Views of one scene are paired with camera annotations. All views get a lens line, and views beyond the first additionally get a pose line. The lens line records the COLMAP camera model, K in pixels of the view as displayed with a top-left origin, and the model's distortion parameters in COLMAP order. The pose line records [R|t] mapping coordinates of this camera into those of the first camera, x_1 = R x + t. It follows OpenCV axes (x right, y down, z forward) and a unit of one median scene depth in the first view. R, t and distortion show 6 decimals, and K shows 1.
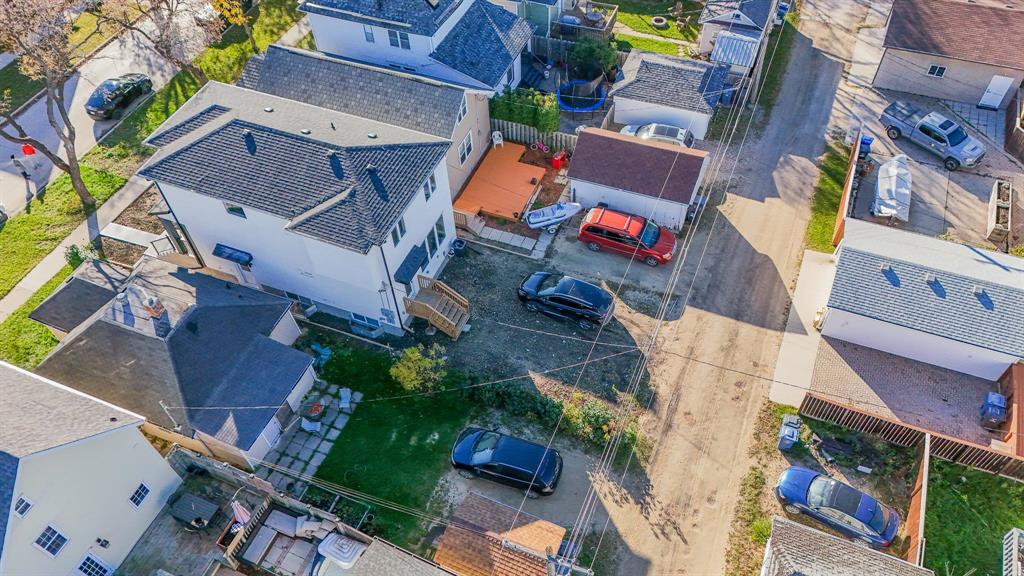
lens RADIAL K [[735.8, 0, 512.0], [0, 735.8, 288.0], [0, 0, 1]] dist [0.100976, -0.107332]
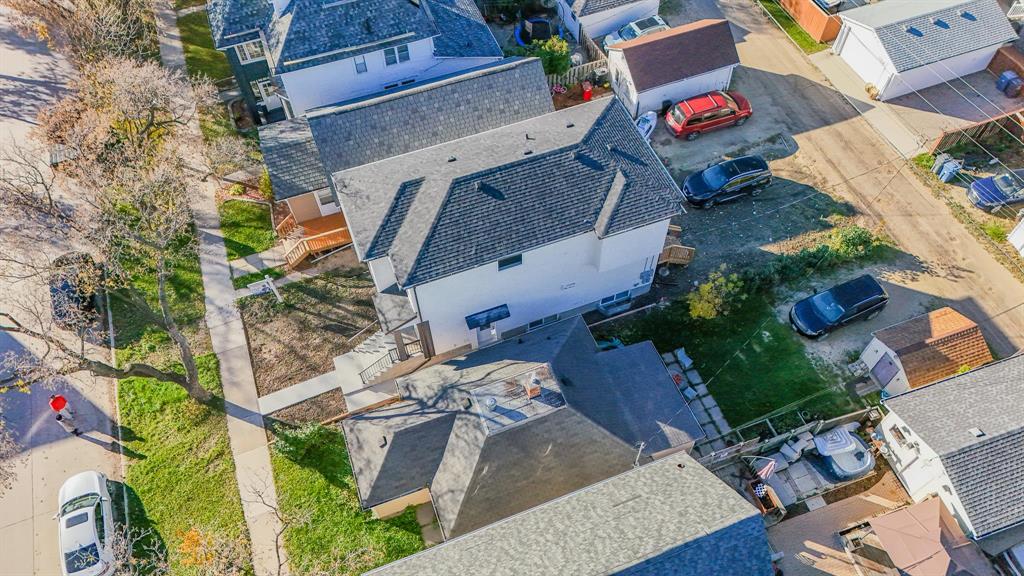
lens RADIAL K [[735.8, 0, 512.0], [0, 735.8, 288.0], [0, 0, 1]] dist [0.100976, -0.107332]
pose [[0.728107, -0.548943, 0.410515, -0.717429], [0.522461, 0.832117, 0.186053, -0.232293], [-0.443729, 0.079012, 0.892671, 0.164142]]
